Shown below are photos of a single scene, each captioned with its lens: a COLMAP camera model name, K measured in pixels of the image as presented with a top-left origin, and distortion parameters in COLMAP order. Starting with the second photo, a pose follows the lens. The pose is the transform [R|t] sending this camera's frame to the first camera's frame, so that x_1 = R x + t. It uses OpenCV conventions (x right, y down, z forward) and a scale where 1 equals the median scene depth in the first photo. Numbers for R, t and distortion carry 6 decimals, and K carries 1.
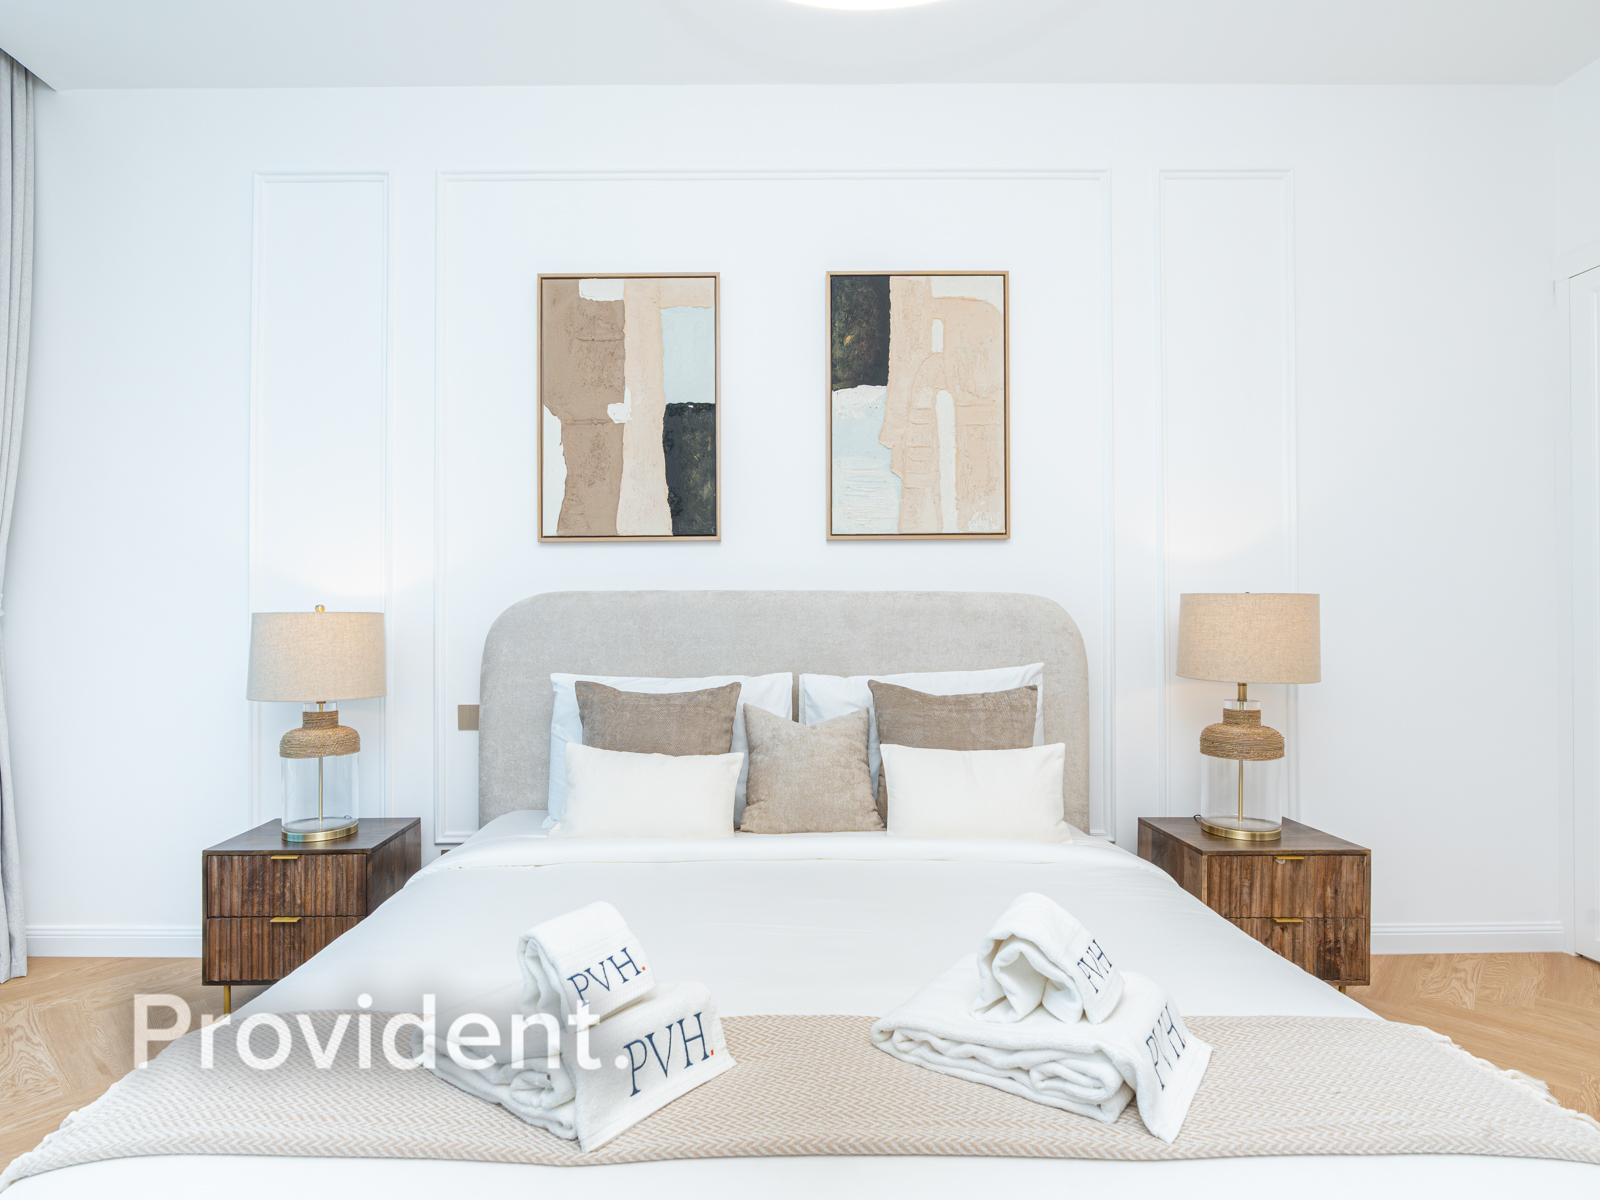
lens RADIAL K [[858.3, 0, 799.0], [0, 858.3, 602.1], [0, 0, 1]] dist [-0.008226, -0.000295]
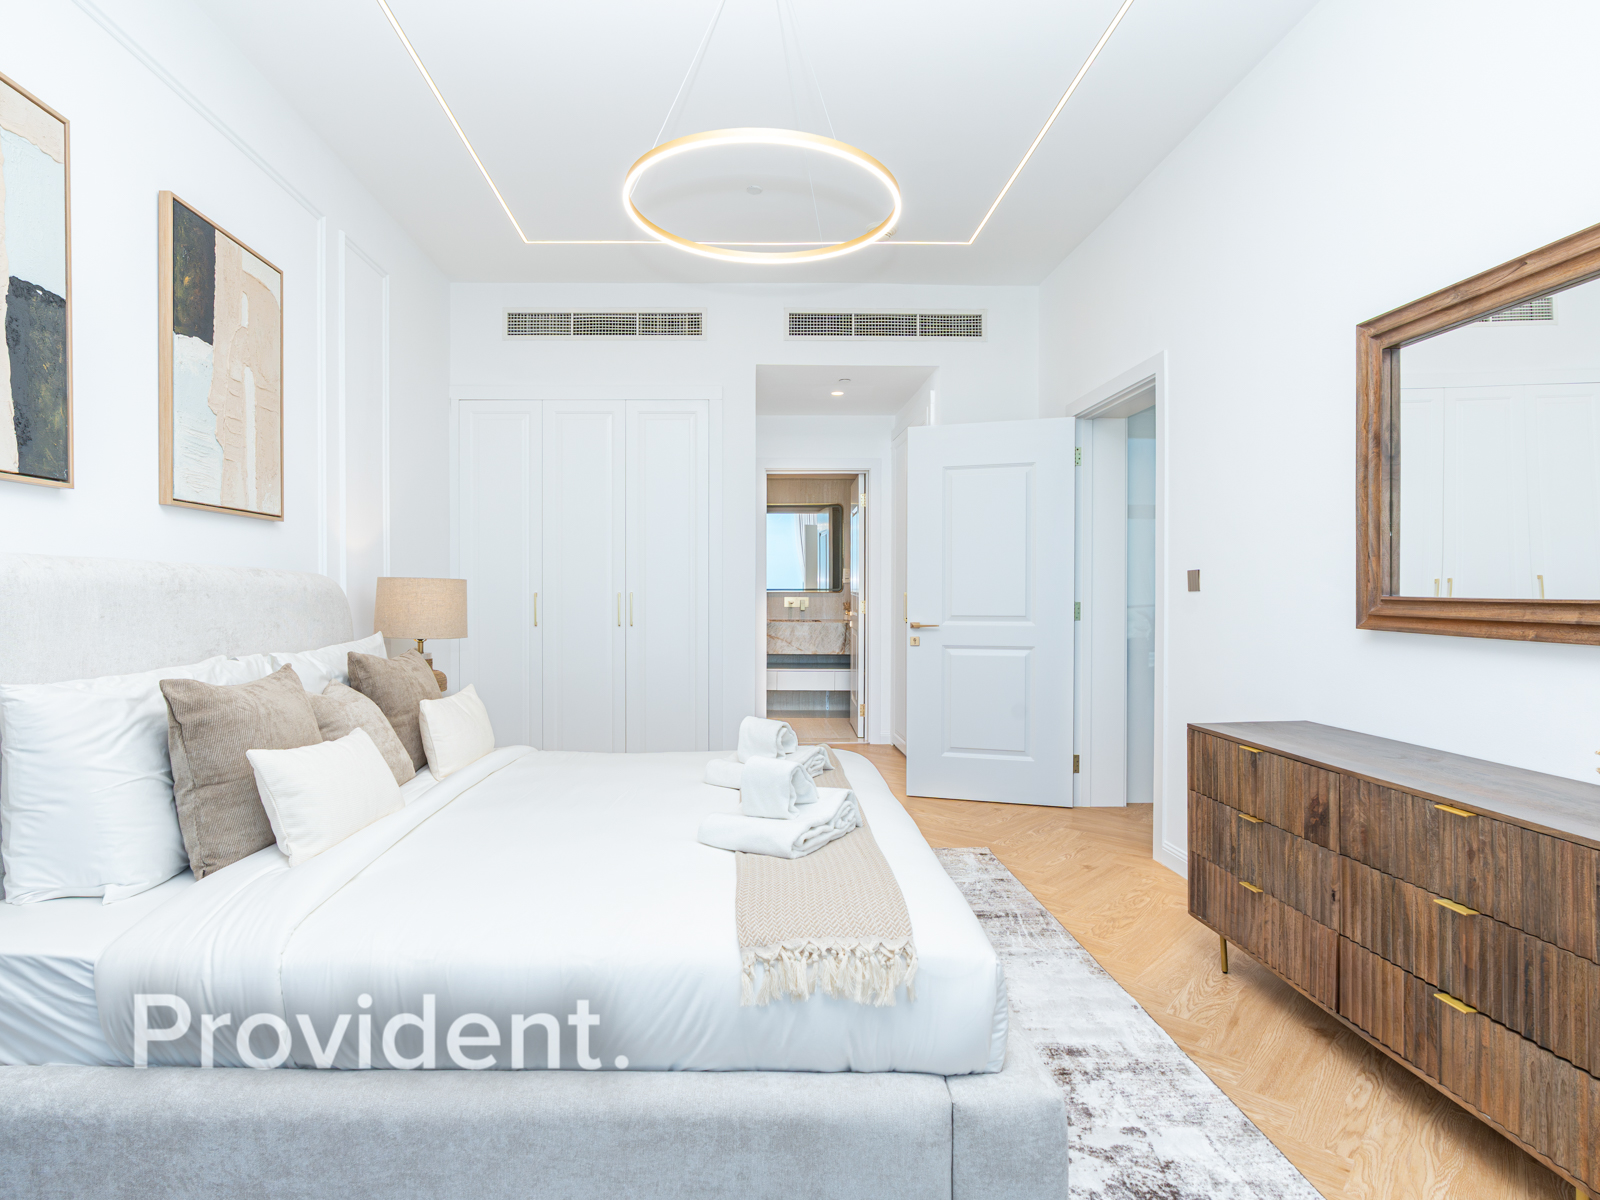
lens RADIAL K [[825.6, 0, 755.4], [0, 825.6, 599.9], [0, 0, 1]] dist [-0.015558, 0.005628]
pose [[-0.022236, -0.007067, 0.999728, -0.807027], [-0.012443, 0.999900, 0.006791, 0.010695], [-0.999675, -0.012288, -0.022322, 0.429667]]
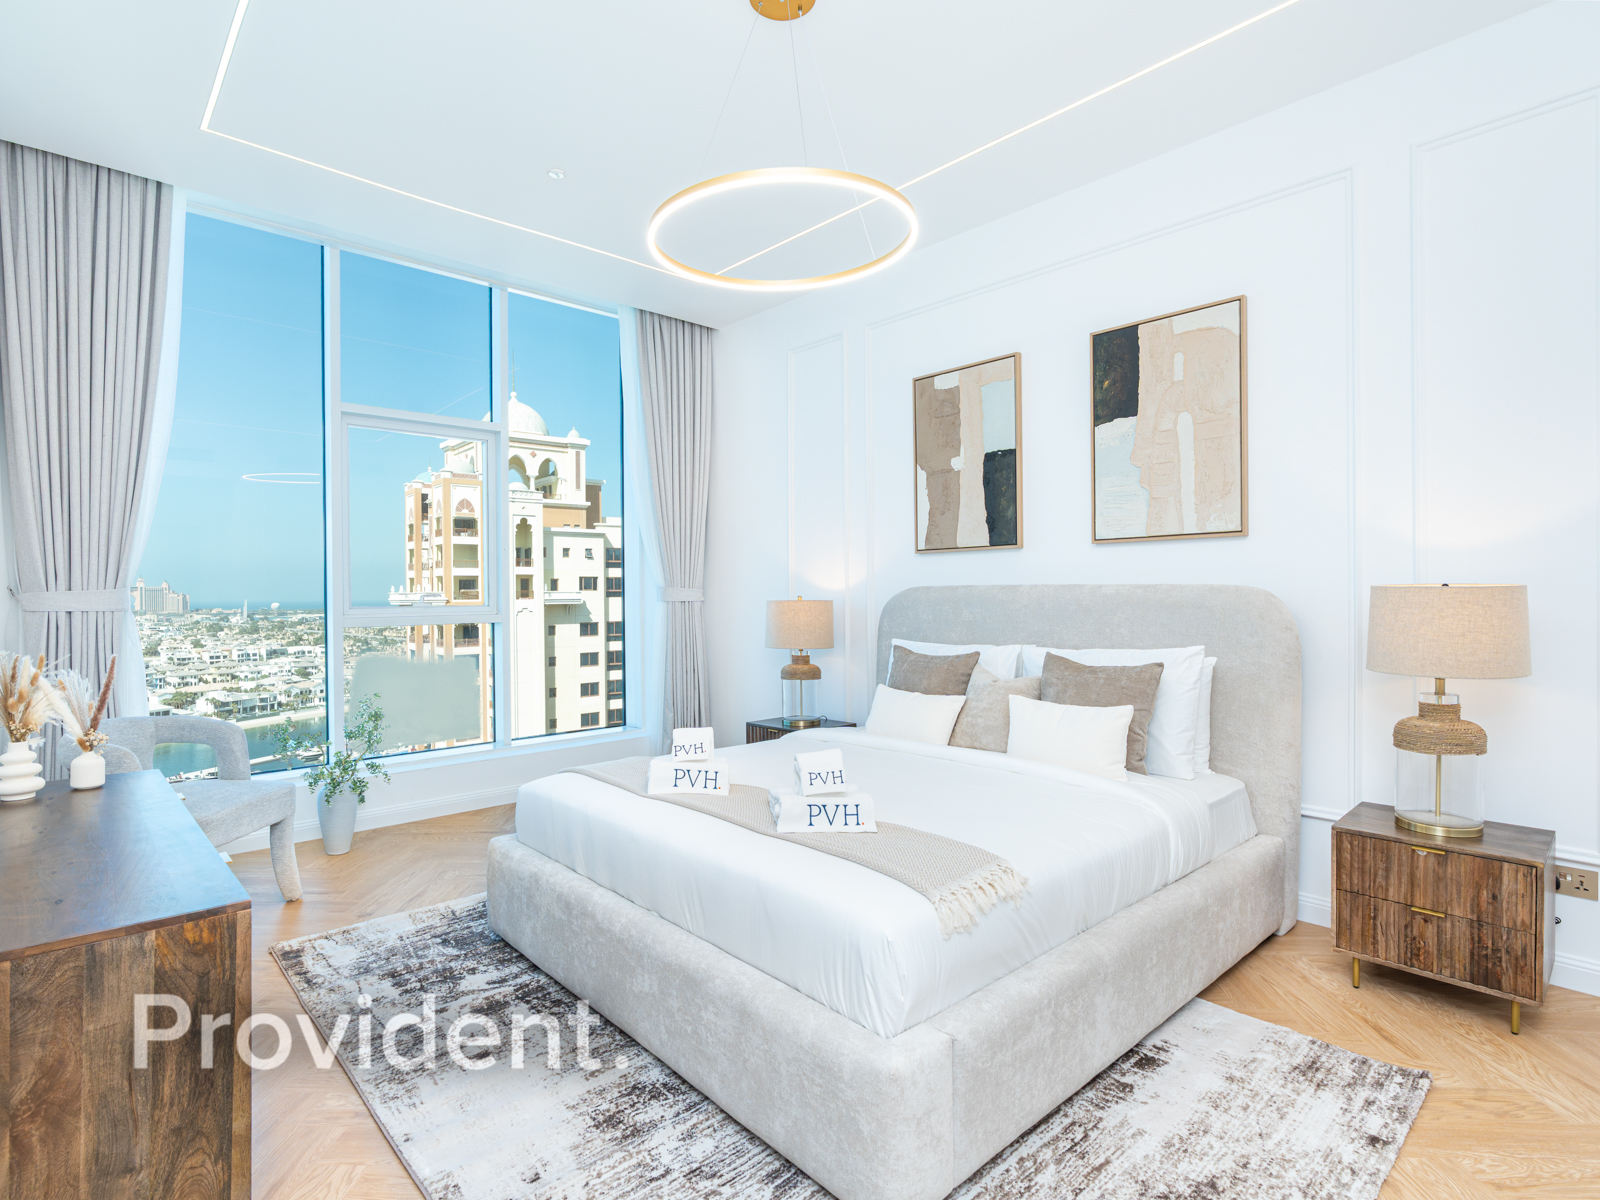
lens RADIAL K [[825.6, 0, 810.2], [0, 825.6, 595.8], [0, 0, 1]] dist [-0.015558, 0.005628]
pose [[0.684623, 0.001409, -0.728896, 0.642982], [0.014679, 0.999769, 0.015720, -0.020960], [0.728750, -0.021462, 0.684444, -0.149953]]
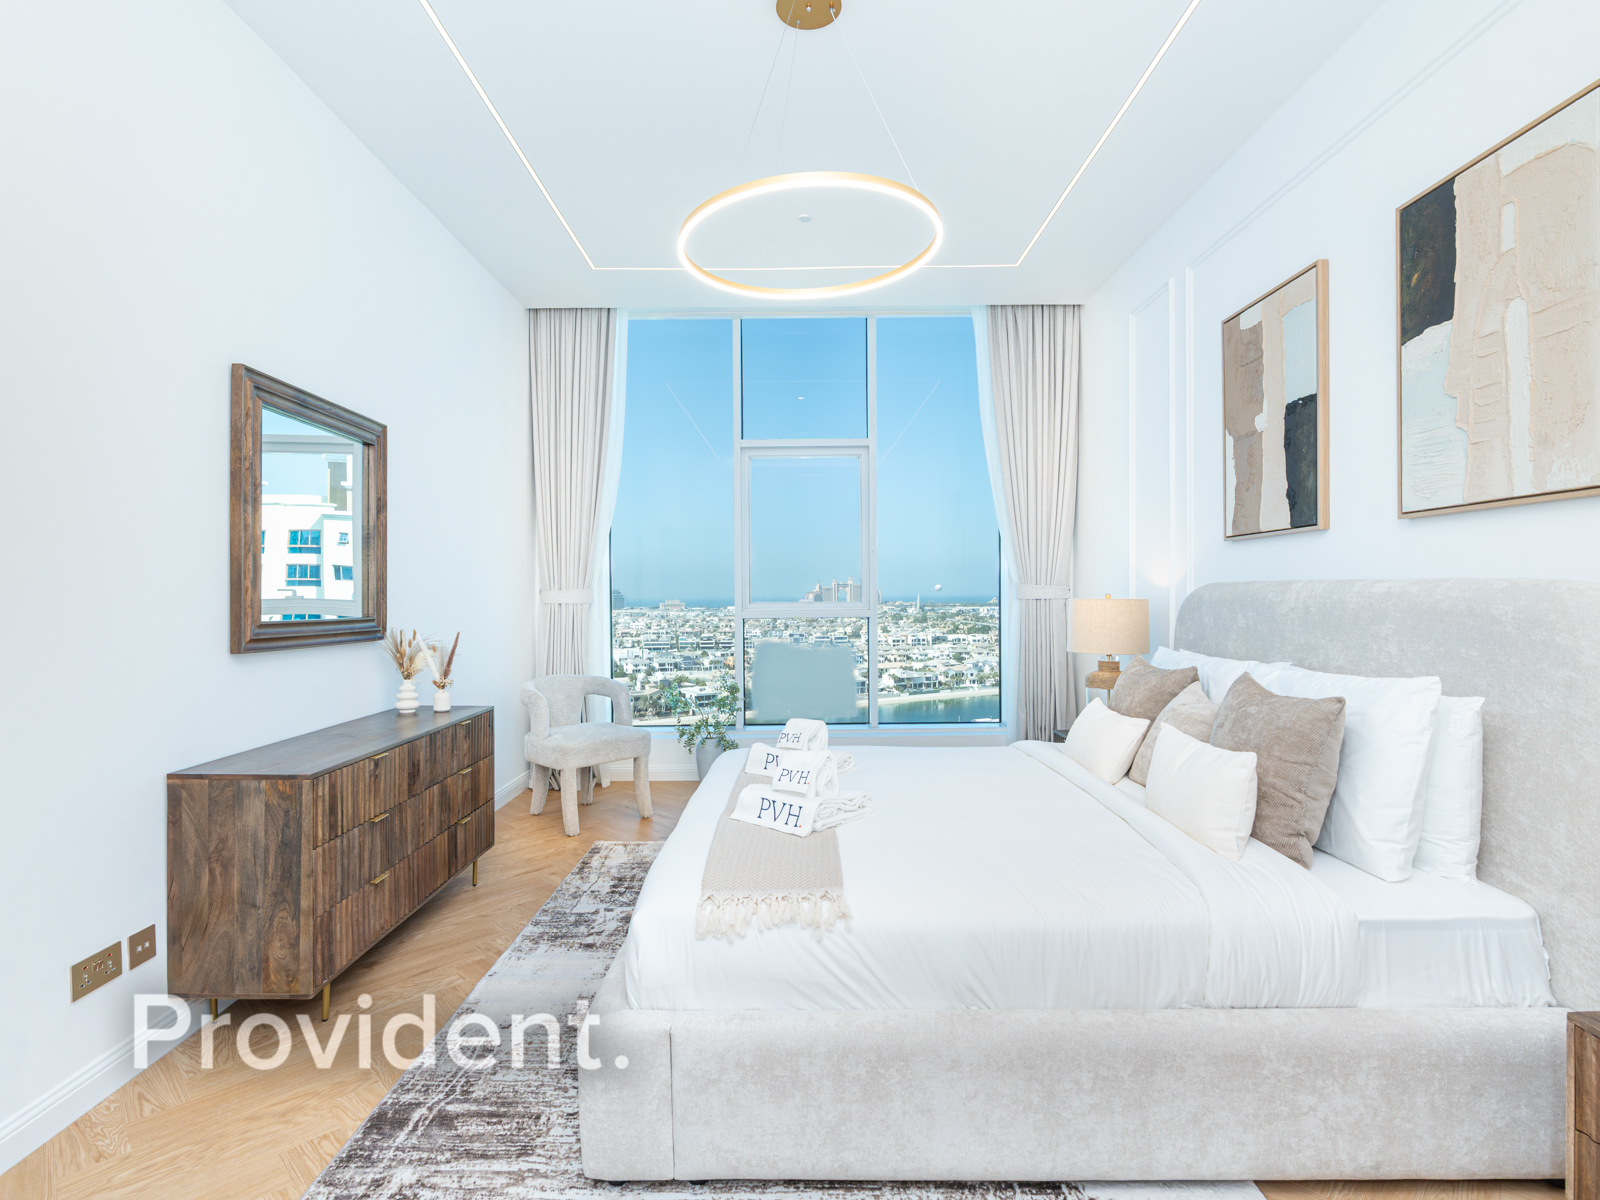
lens RADIAL K [[825.6, 0, 795.7], [0, 825.6, 599.5], [0, 0, 1]] dist [-0.015558, 0.005628]
pose [[-0.005723, 0.012105, -0.999910, 0.870232], [0.022176, 0.999682, 0.011976, -0.015282], [0.999738, -0.022106, -0.005990, 0.393134]]
